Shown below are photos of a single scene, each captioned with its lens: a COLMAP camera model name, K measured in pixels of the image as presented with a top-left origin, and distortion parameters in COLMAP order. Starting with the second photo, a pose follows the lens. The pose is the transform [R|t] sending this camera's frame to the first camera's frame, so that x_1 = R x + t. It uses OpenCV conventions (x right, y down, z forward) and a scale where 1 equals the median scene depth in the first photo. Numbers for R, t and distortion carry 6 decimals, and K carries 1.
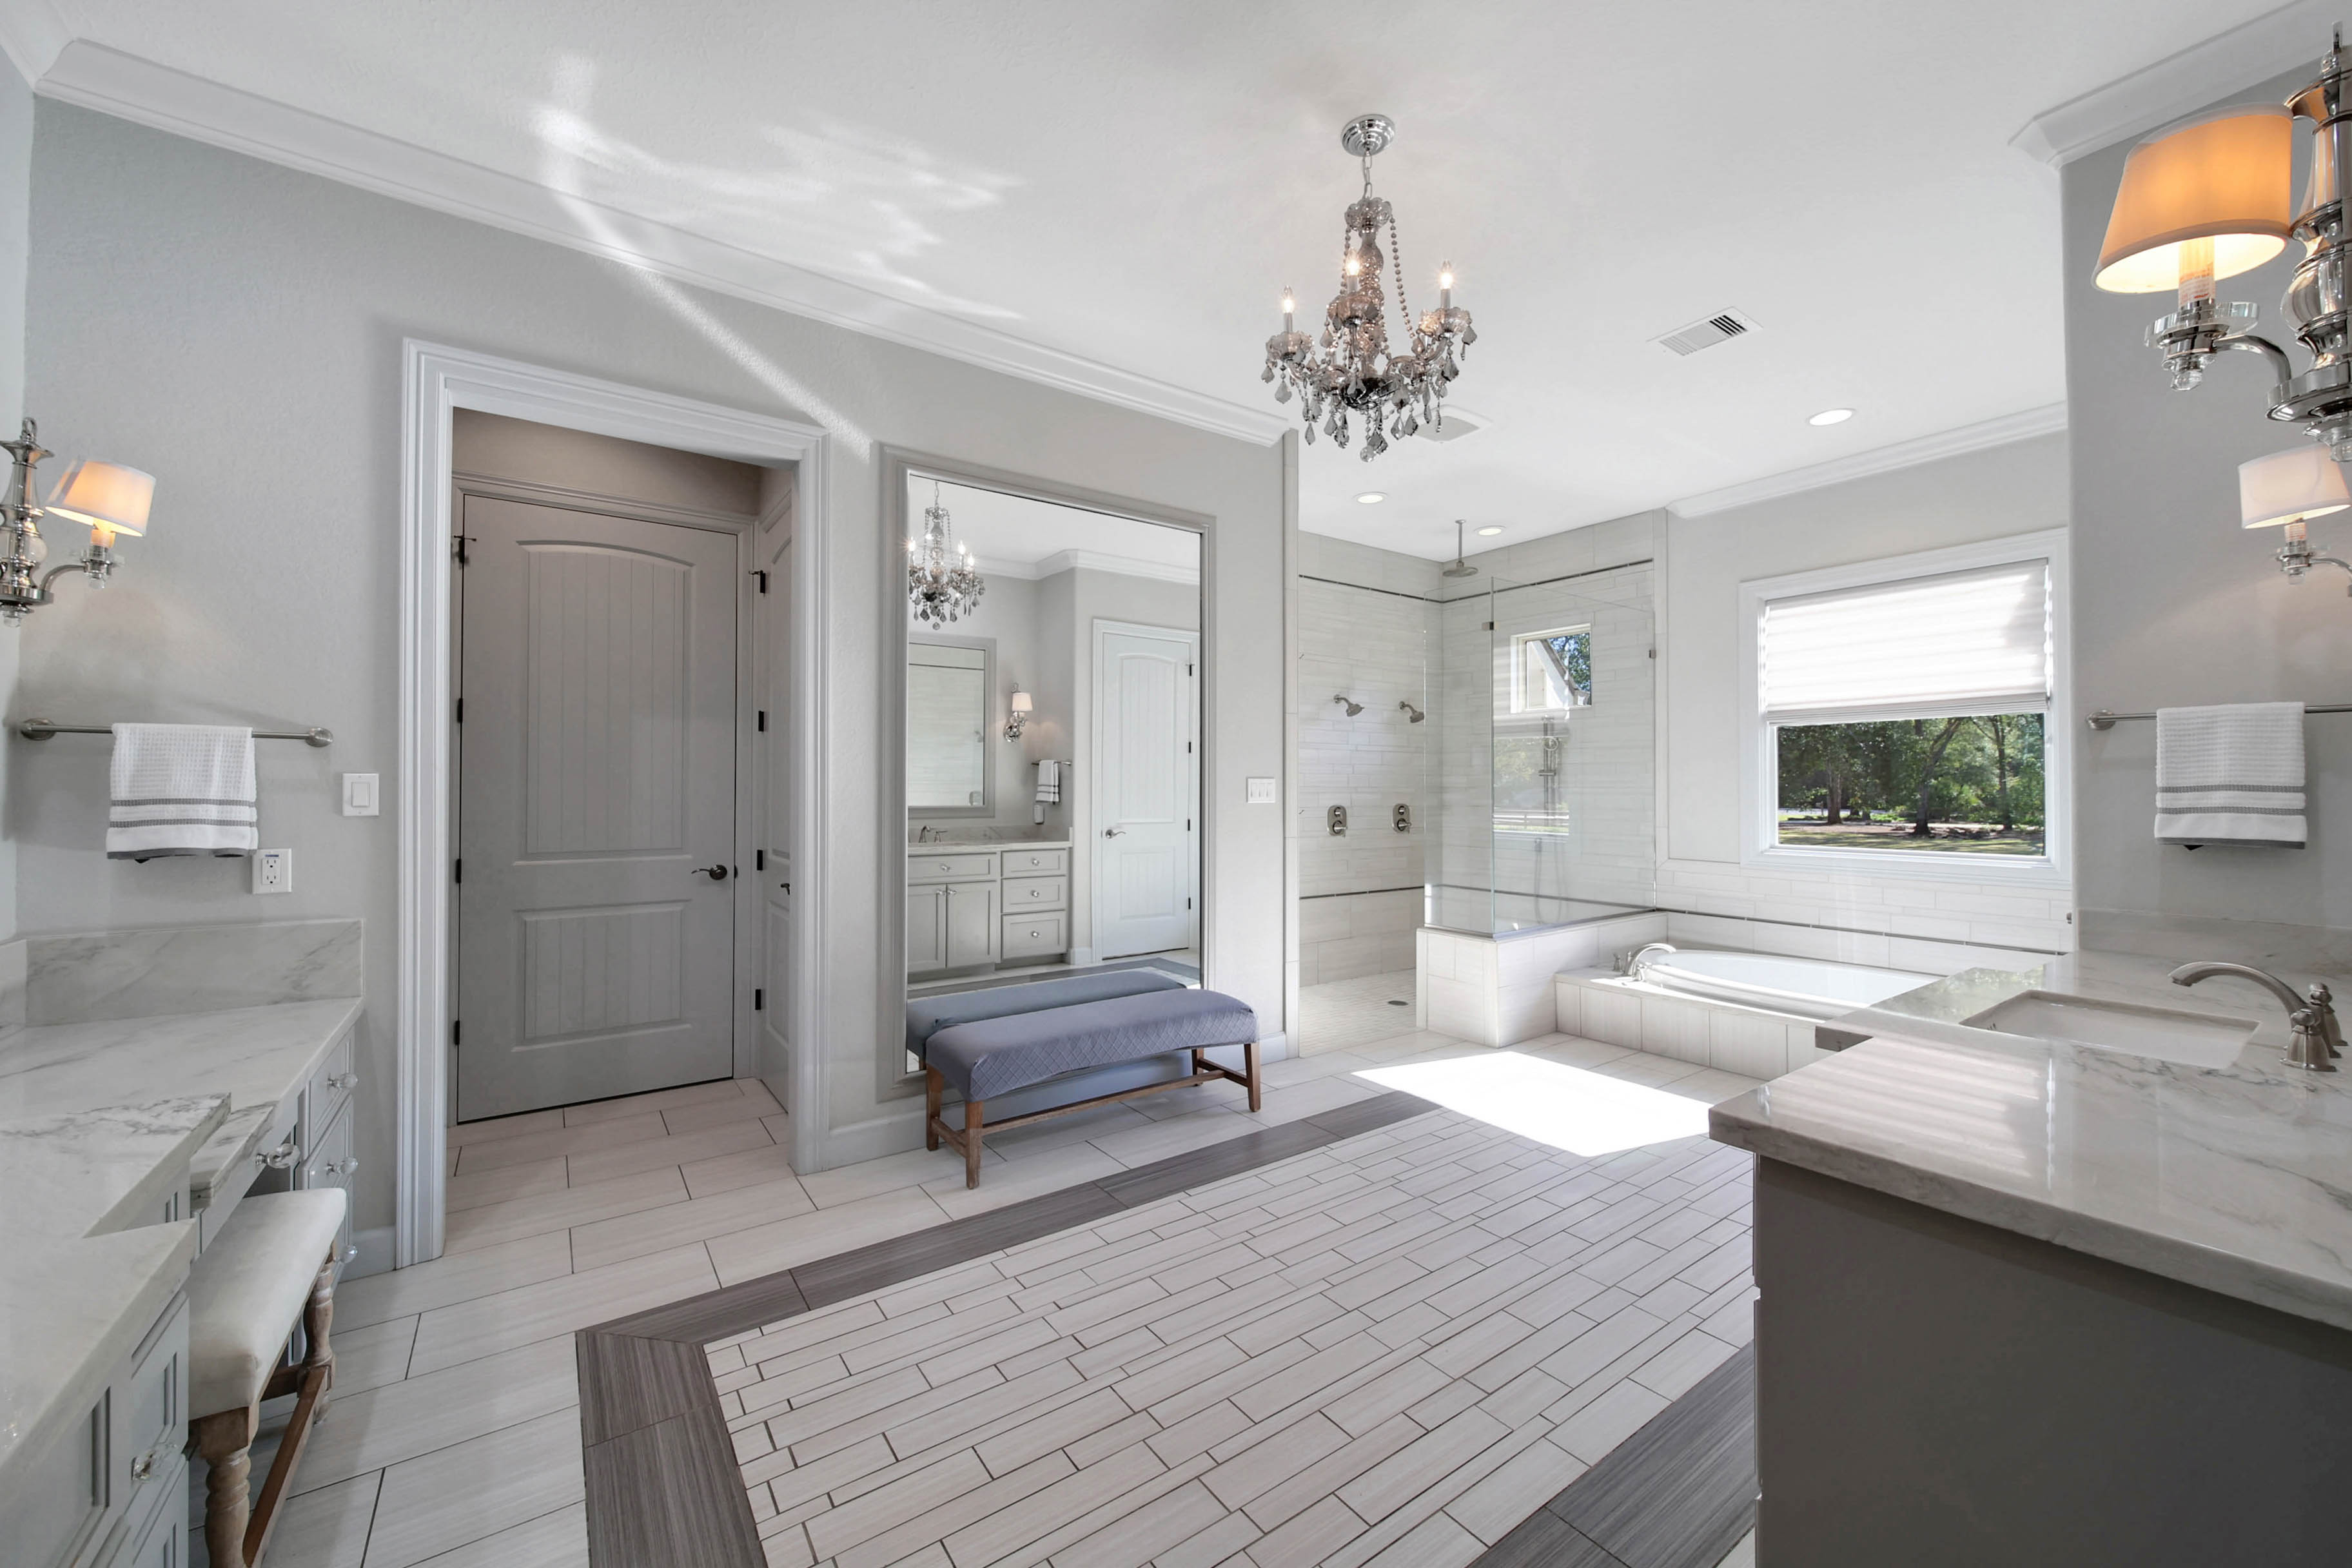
lens RADIAL K [[853.5, 0, 1166.5], [0, 853.5, 774.8], [0, 0, 1]] dist [-0.000103, 0.000017]
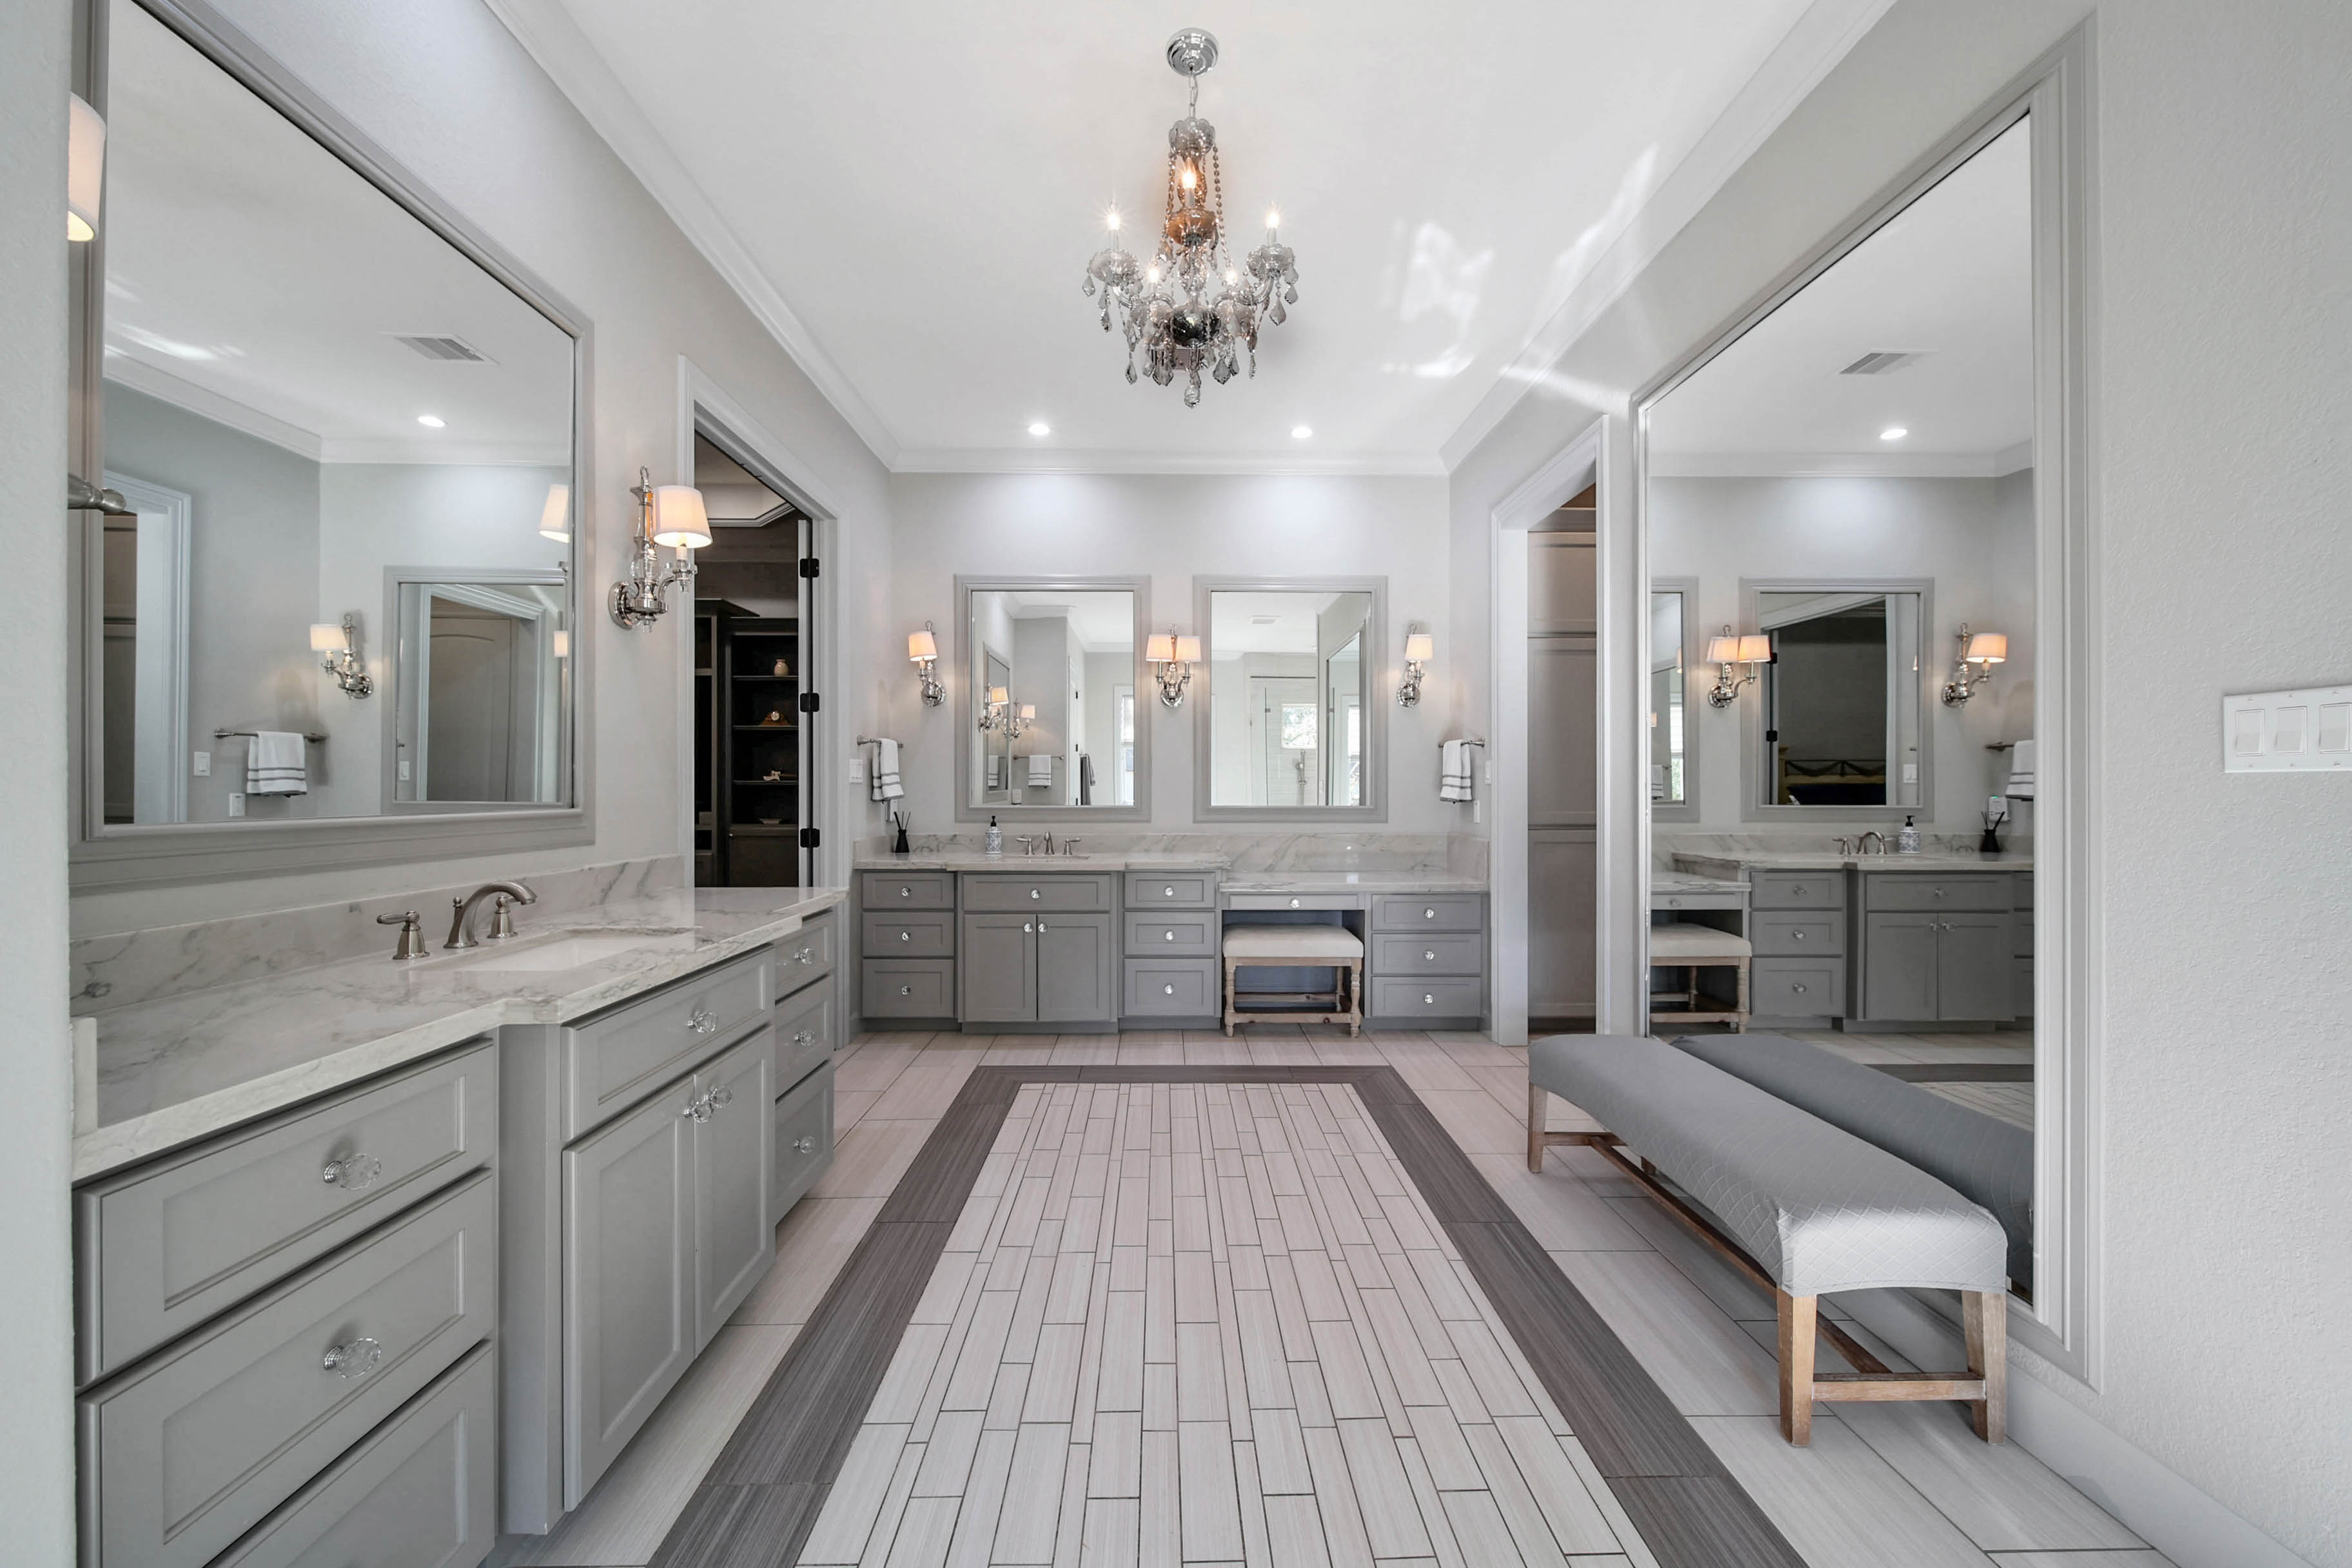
lens RADIAL K [[853.5, 0, 1166.5], [0, 853.5, 774.8], [0, 0, 1]] dist [-0.000103, 0.000017]
pose [[-0.528157, 0.001424, -0.849146, 1.070848], [0.003960, 0.999992, -0.000786, 0.025053], [0.849138, -0.003778, -0.528158, 1.473954]]
